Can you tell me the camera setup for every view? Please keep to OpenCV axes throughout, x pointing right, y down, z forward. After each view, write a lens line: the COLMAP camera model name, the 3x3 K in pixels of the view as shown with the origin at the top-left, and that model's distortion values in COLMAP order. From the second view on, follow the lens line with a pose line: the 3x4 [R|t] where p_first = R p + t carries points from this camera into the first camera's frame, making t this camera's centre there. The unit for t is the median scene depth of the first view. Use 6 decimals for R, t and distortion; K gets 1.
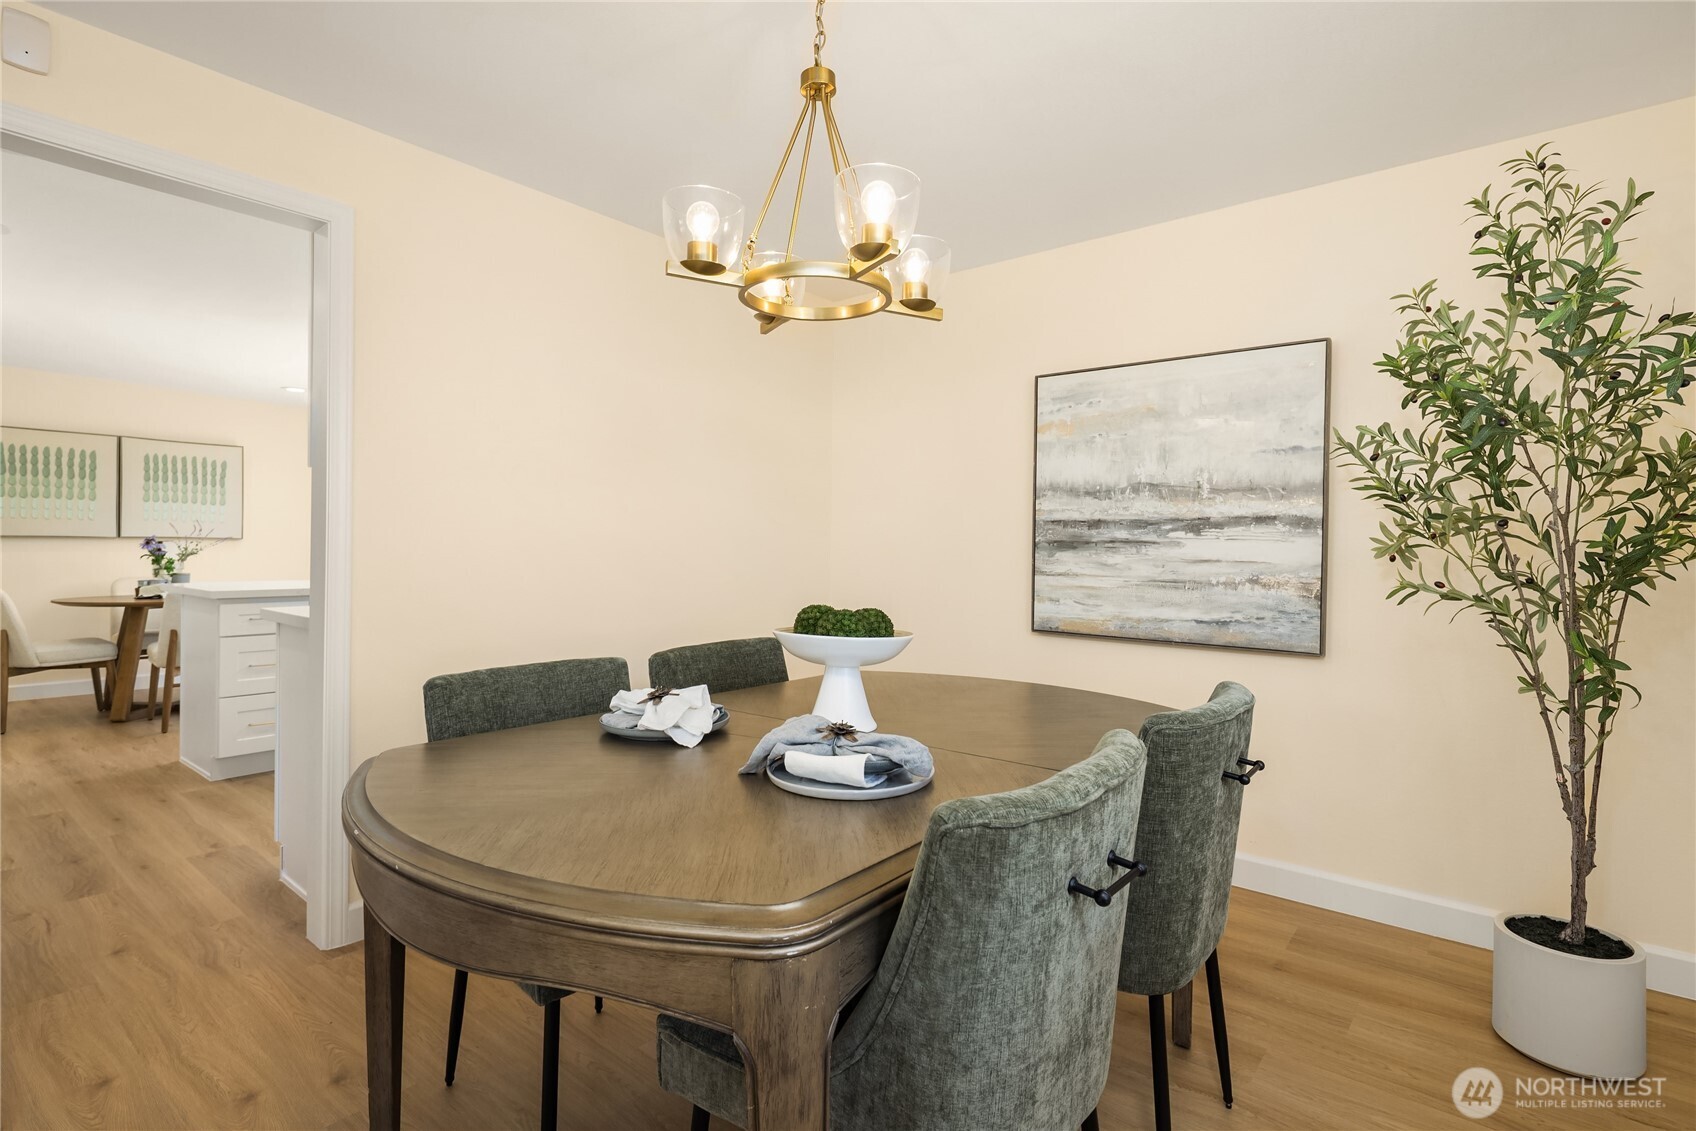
lens RADIAL K [[828.5, 0, 836.8], [0, 828.5, 545.5], [0, 0, 1]] dist [0.006288, -0.001067]
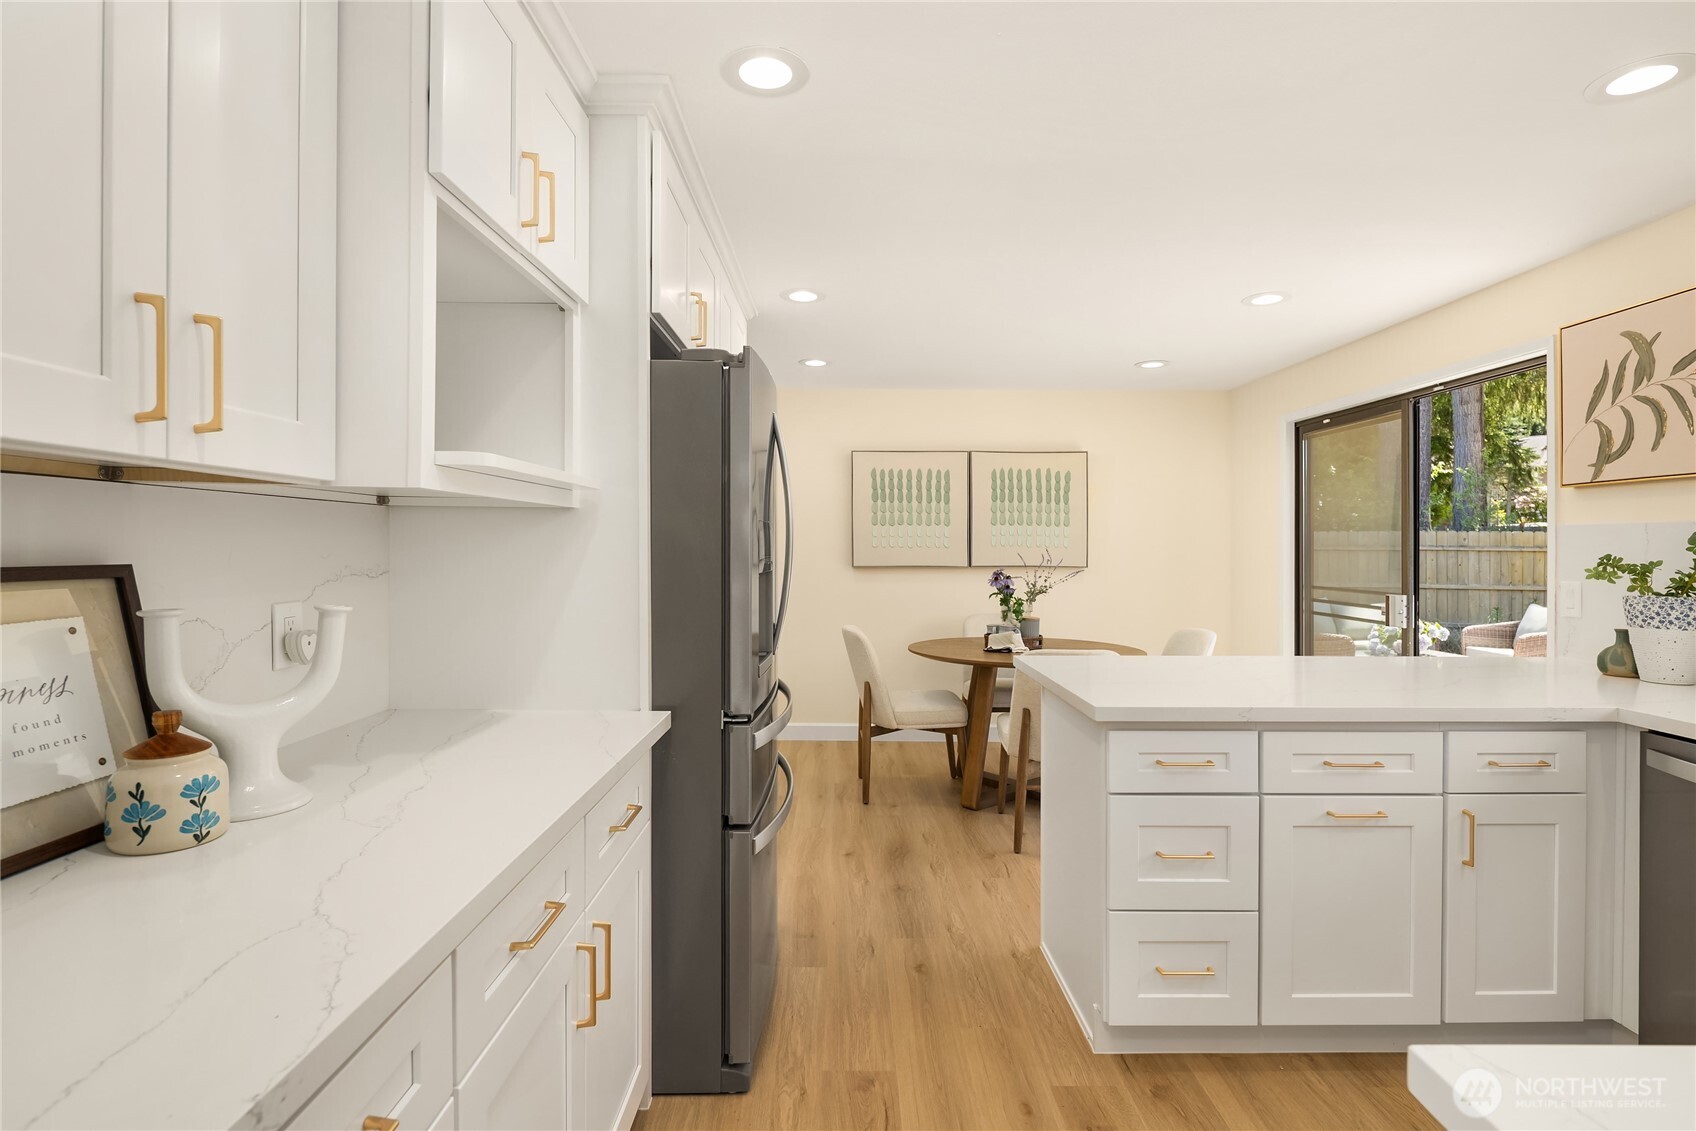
lens RADIAL K [[828.5, 0, 853.1], [0, 828.5, 540.5], [0, 0, 1]] dist [0.006288, -0.001067]
pose [[0.650138, -0.018984, -0.759579, -0.300454], [0.007823, 0.999802, -0.018292, -0.024345], [0.759776, 0.005950, 0.650157, 0.363297]]
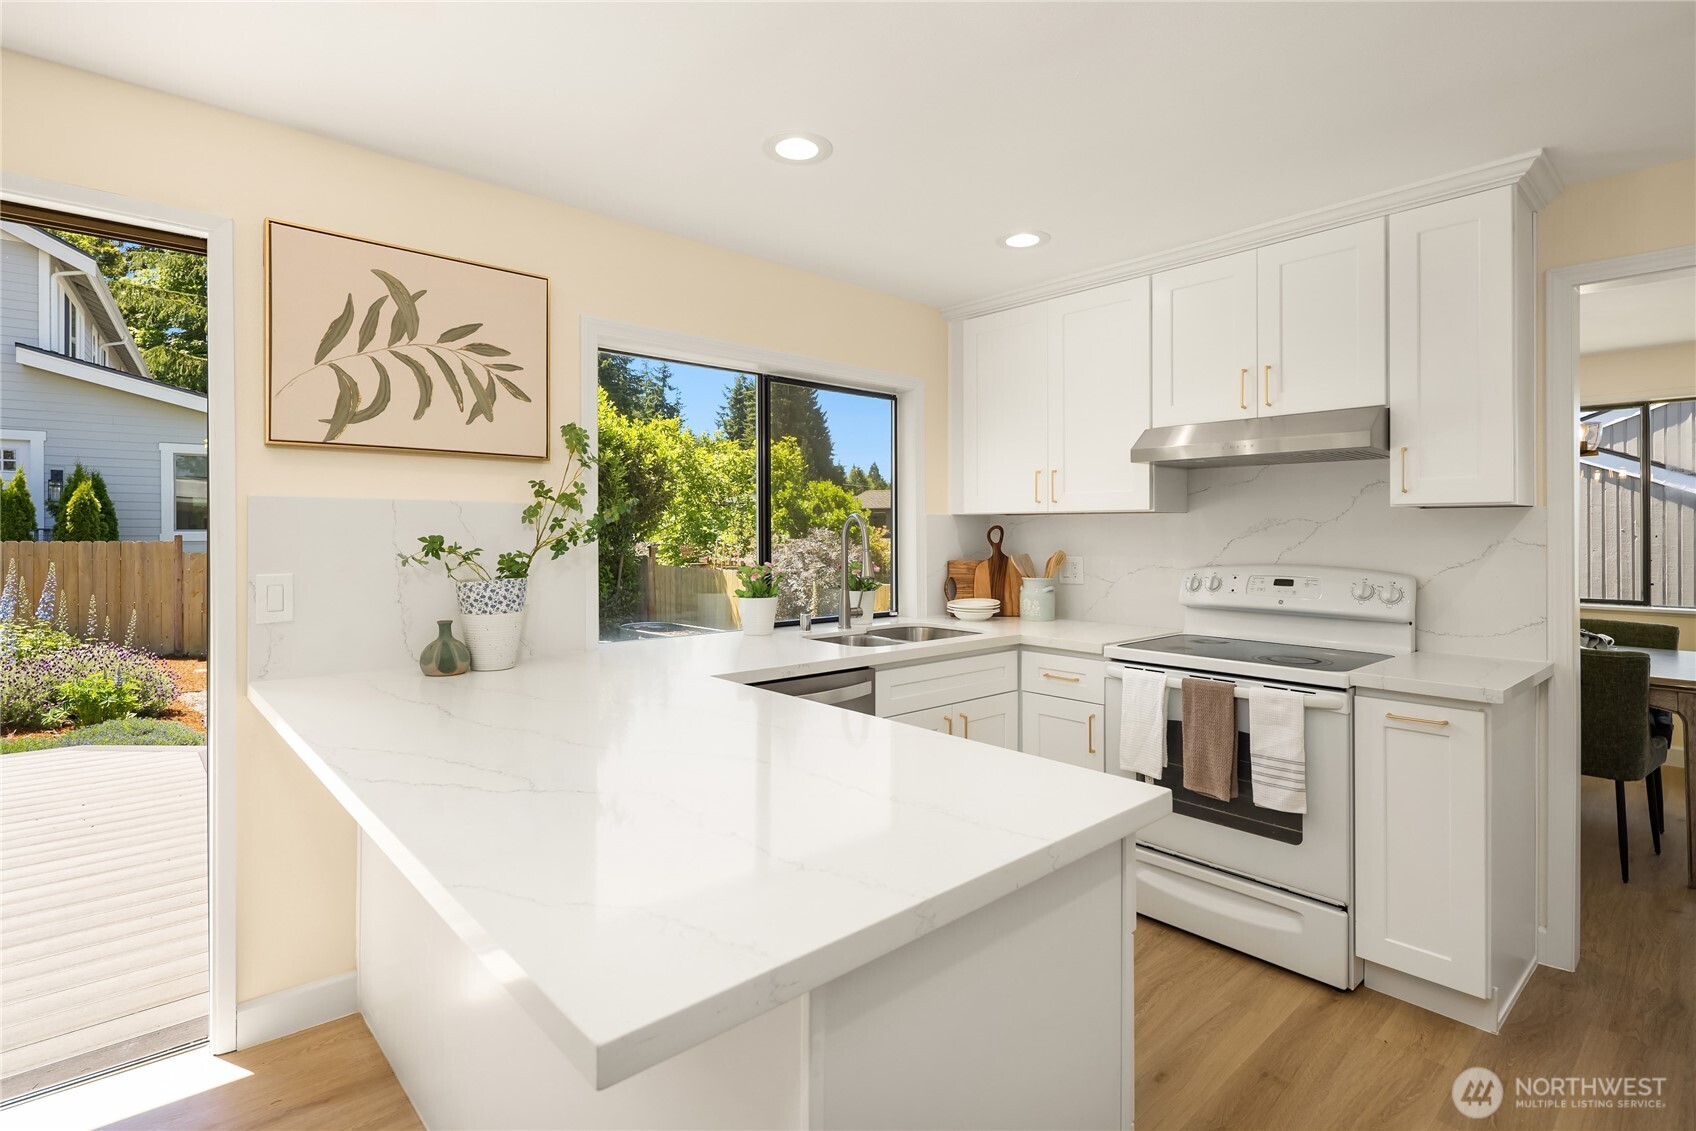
lens RADIAL K [[828.5, 0, 854.4], [0, 828.5, 522.4], [0, 0, 1]] dist [0.006288, -0.001067]
pose [[0.136495, -0.008900, 0.990601, -0.939155], [-0.006795, 0.999928, 0.009920, -0.037592], [-0.990617, -0.008085, 0.136424, 0.892256]]
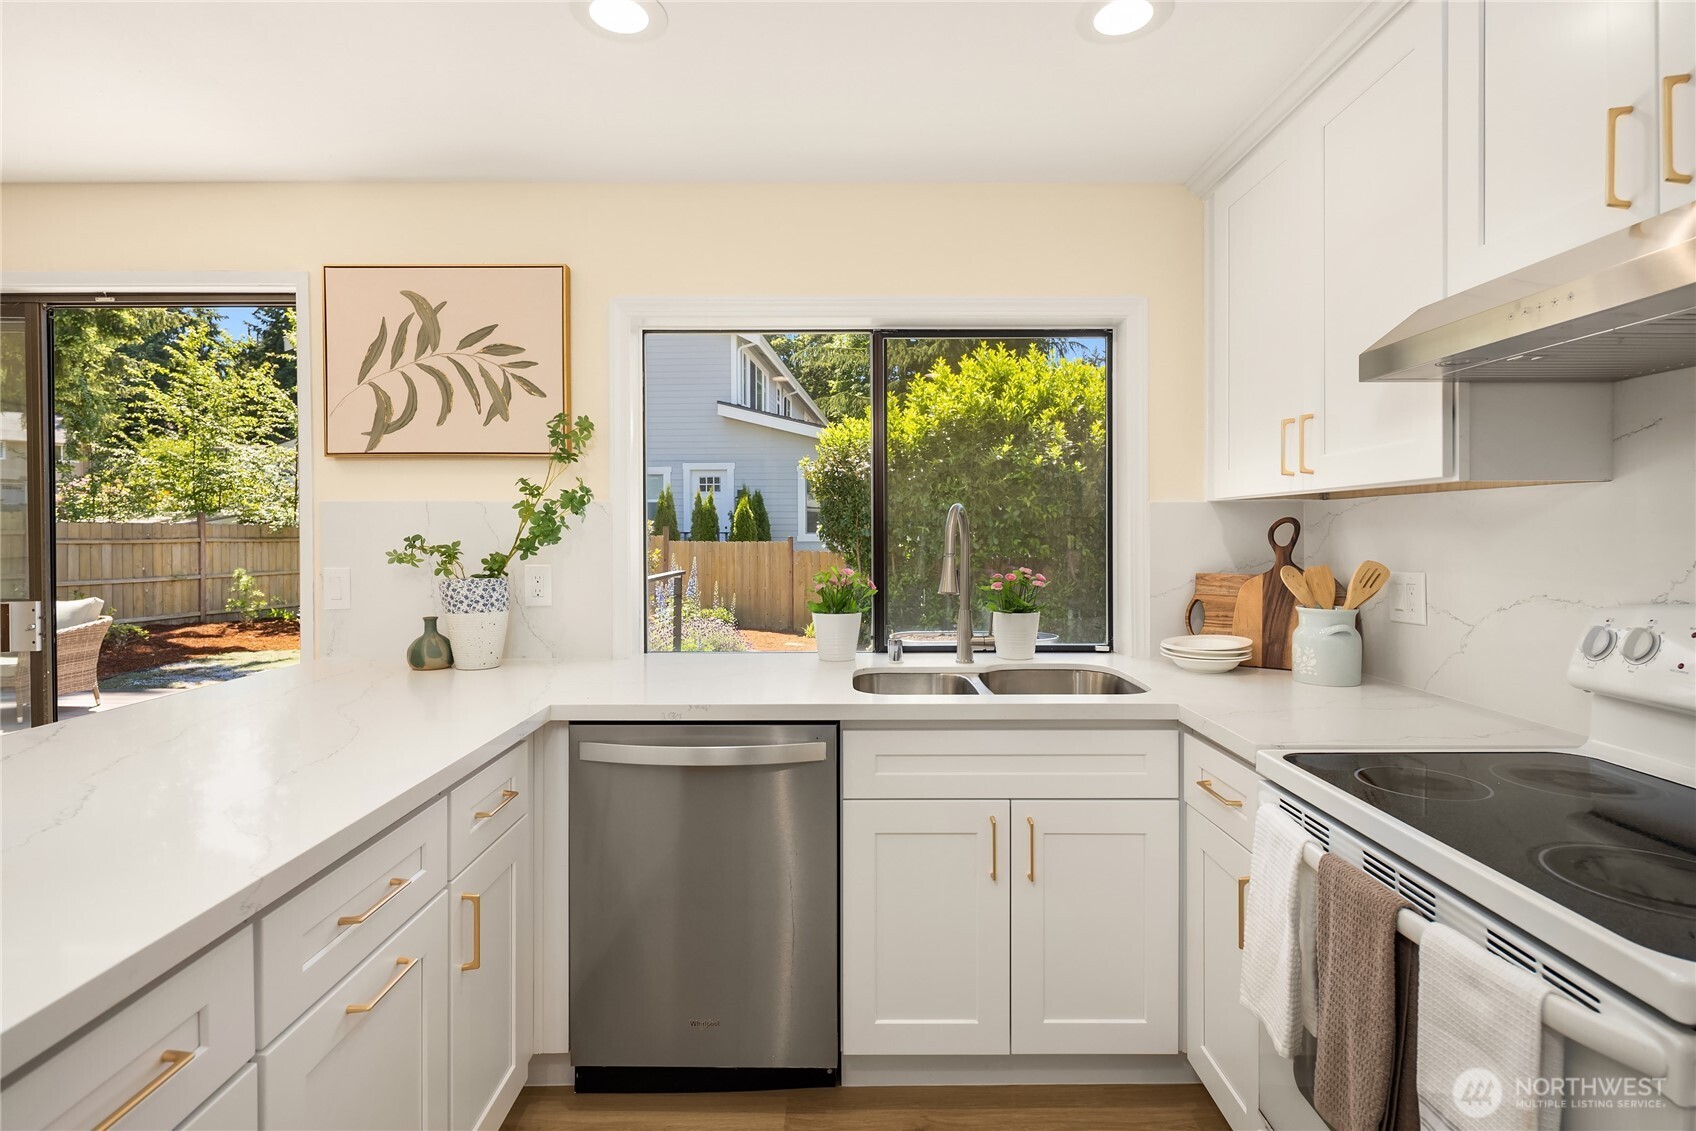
lens RADIAL K [[828.5, 0, 848.3], [0, 828.5, 531.4], [0, 0, 1]] dist [0.006288, -0.001067]
pose [[0.766104, -0.020431, 0.642392, -0.558254], [0.013153, 0.999784, 0.016112, -0.028826], [-0.642582, -0.003894, 0.766207, 0.601242]]
